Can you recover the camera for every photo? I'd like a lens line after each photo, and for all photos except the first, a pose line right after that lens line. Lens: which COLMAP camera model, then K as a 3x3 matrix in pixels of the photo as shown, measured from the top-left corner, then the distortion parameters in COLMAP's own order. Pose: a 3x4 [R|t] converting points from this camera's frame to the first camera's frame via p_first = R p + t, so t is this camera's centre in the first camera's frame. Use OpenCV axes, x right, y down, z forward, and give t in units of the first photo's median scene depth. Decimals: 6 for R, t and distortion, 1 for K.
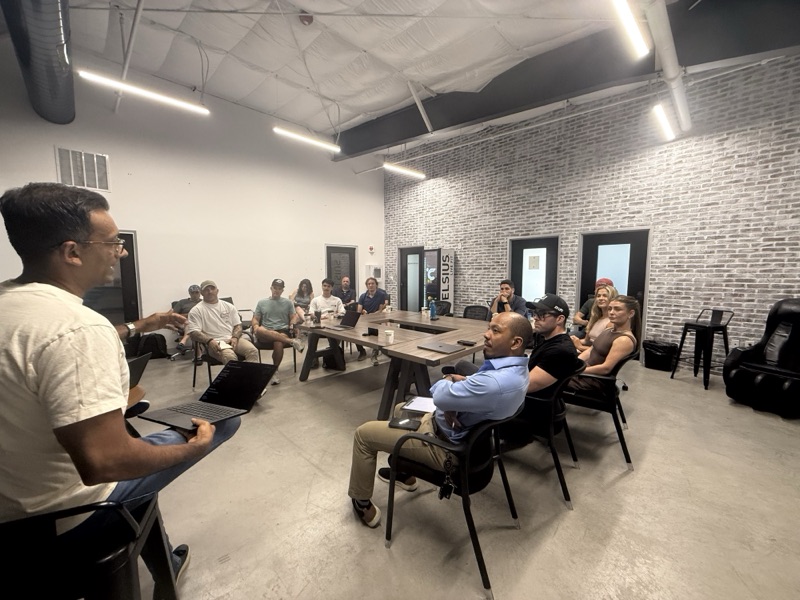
lens RADIAL K [[320.5, 0, 399.5], [0, 320.5, 302.8], [0, 0, 1]] dist [-0.000247, 0.000087]
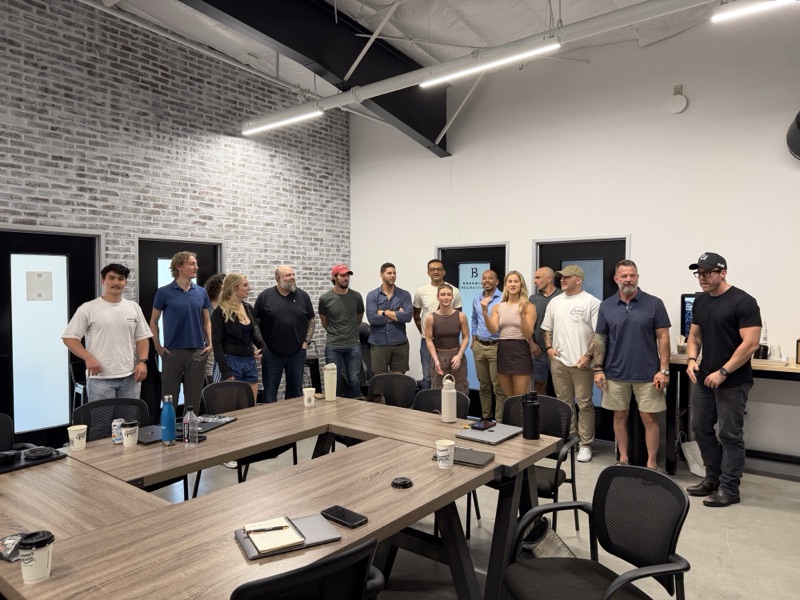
lens RADIAL K [[561.7, 0, 396.6], [0, 561.7, 300.6], [0, 0, 1]] dist [0.076408, -0.091612]
pose [[-0.118301, -0.015535, 0.992856, -0.619320], [0.110129, 0.993504, 0.028667, -0.105636], [-0.986852, 0.112734, -0.115822, 0.863057]]
